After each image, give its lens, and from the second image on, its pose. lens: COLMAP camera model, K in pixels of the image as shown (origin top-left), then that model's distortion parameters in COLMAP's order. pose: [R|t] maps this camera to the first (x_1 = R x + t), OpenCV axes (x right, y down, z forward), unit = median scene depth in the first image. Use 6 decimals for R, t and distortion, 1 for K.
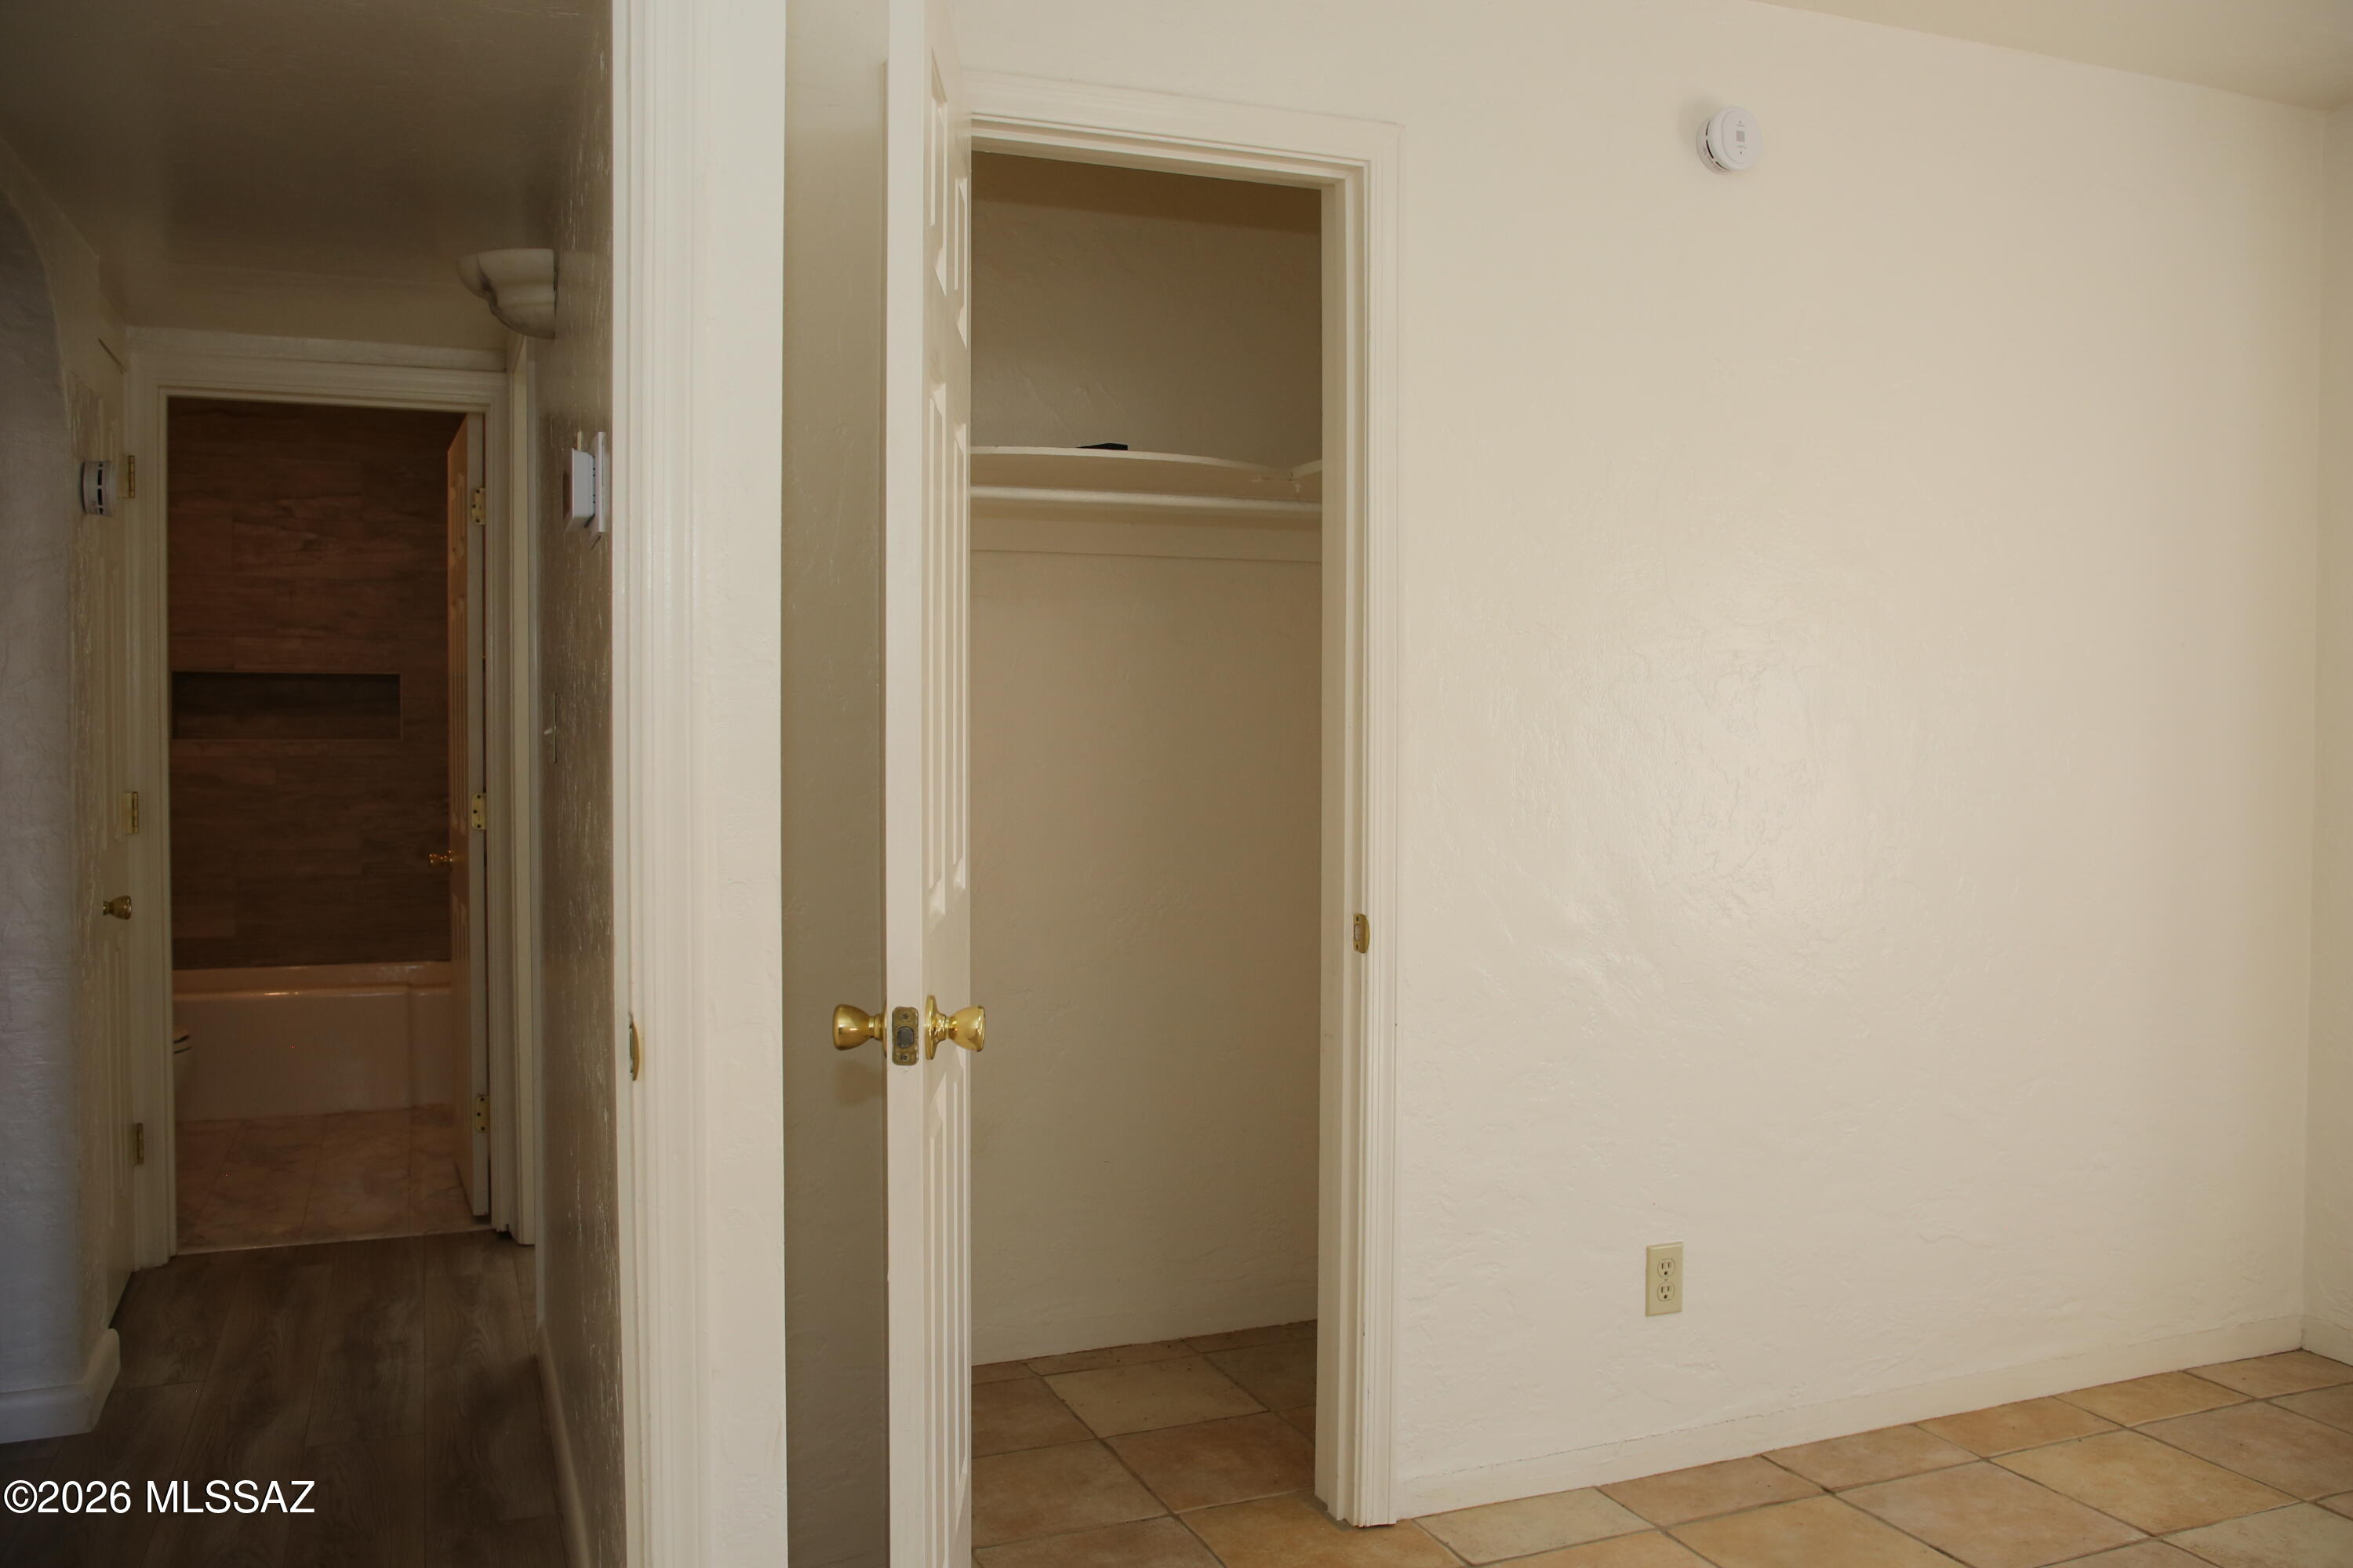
lens RADIAL K [[1859.4, 0, 1176.5], [0, 1859.4, 784.0], [0, 0, 1]] dist [-0.088390, 0.071751]
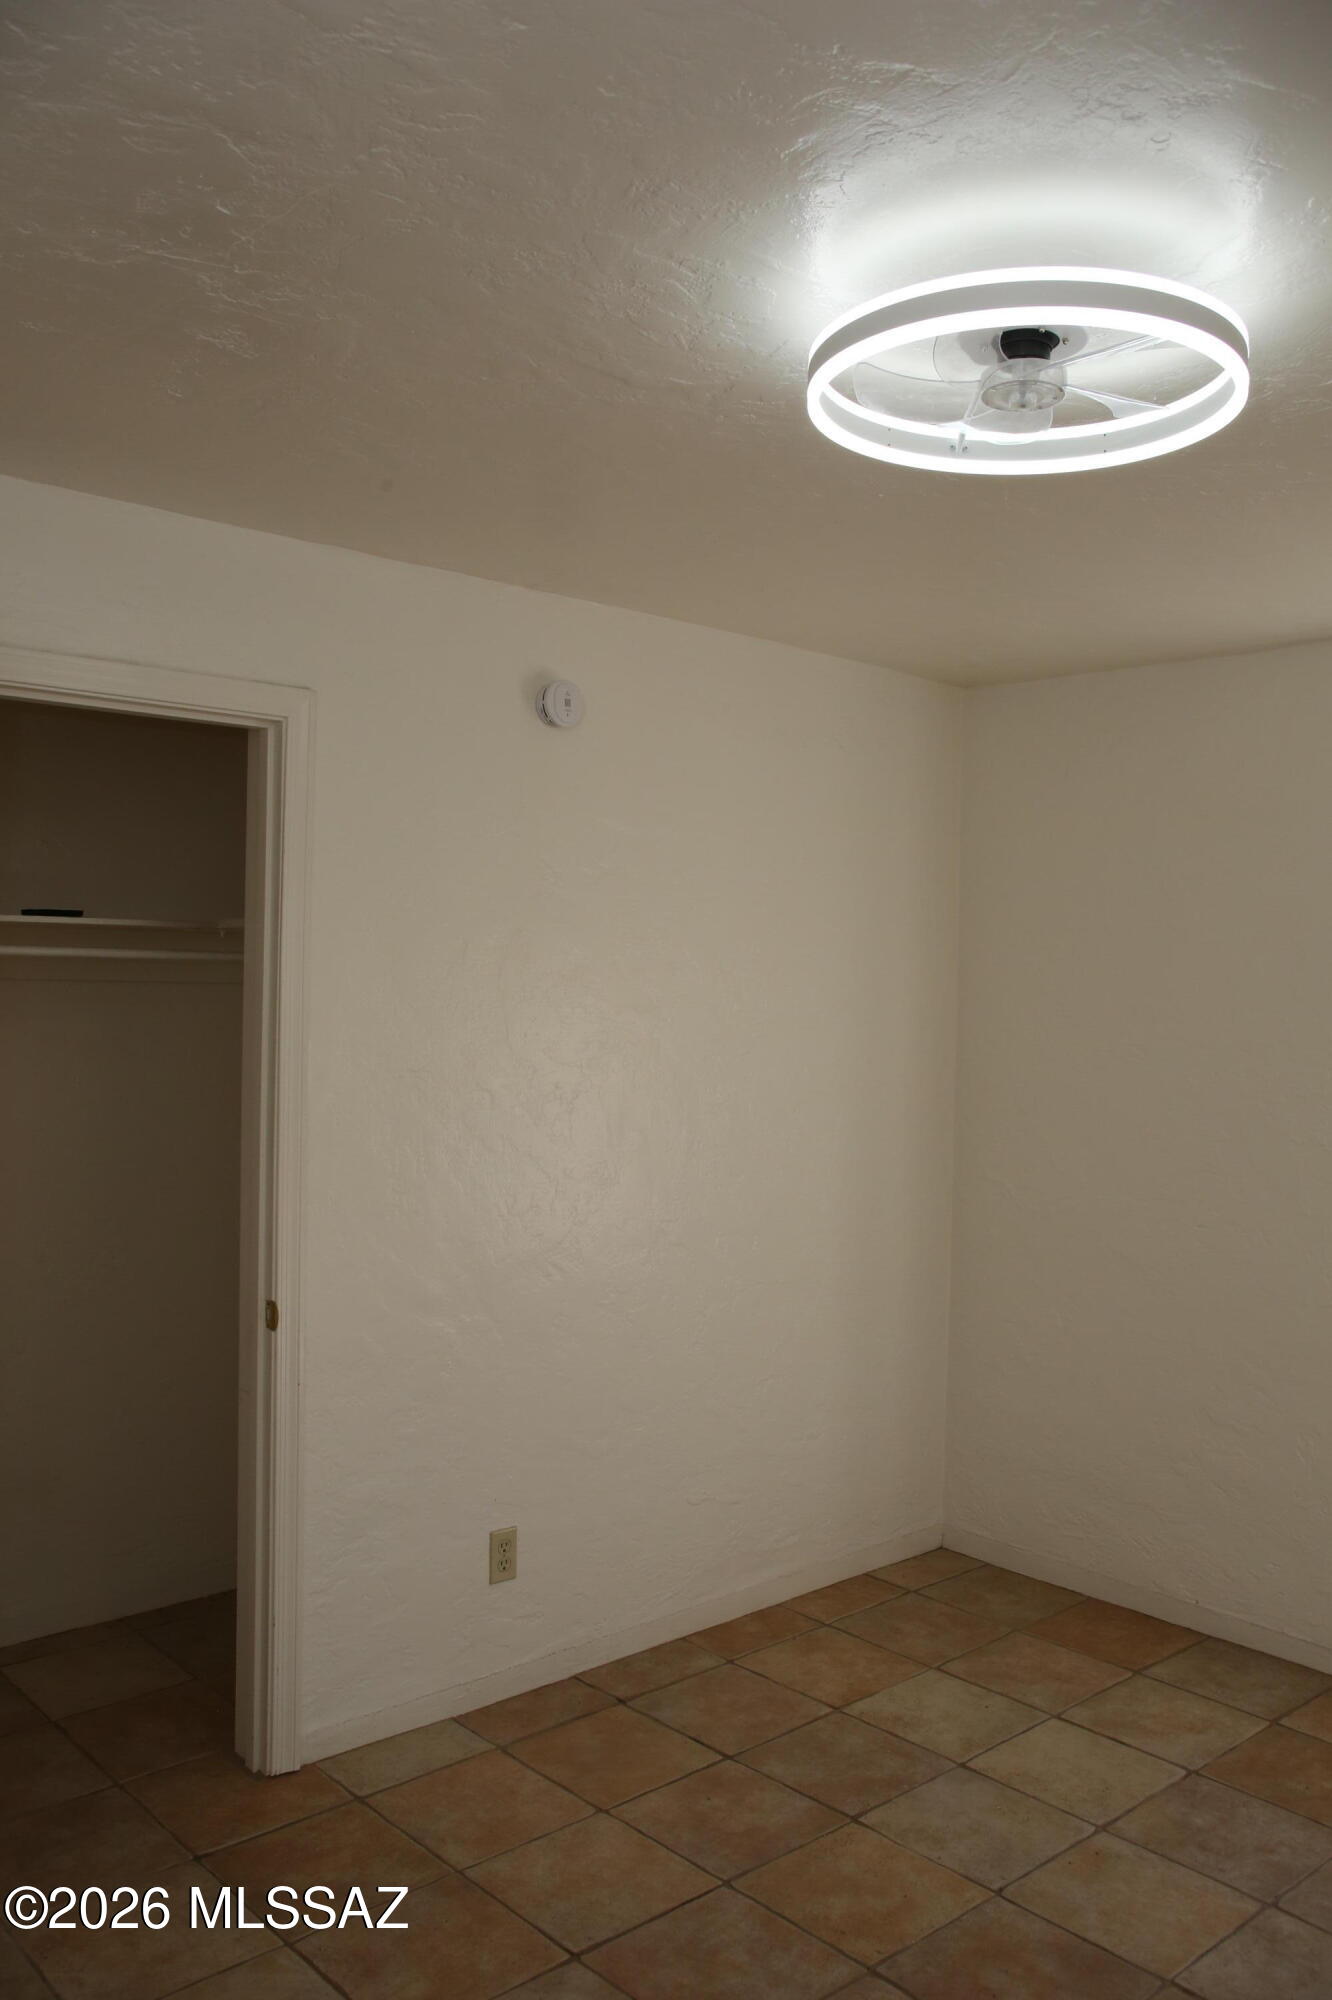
lens RADIAL K [[1580.4, 0, 666.0], [0, 1580.4, 1000.0], [0, 0, 1]] dist [-0.088390, 0.071751]
pose [[0.940269, 0.014133, 0.340139, -0.015952], [-0.008319, 0.999793, -0.018545, -0.116698], [-0.340331, 0.014608, 0.940192, -0.117053]]
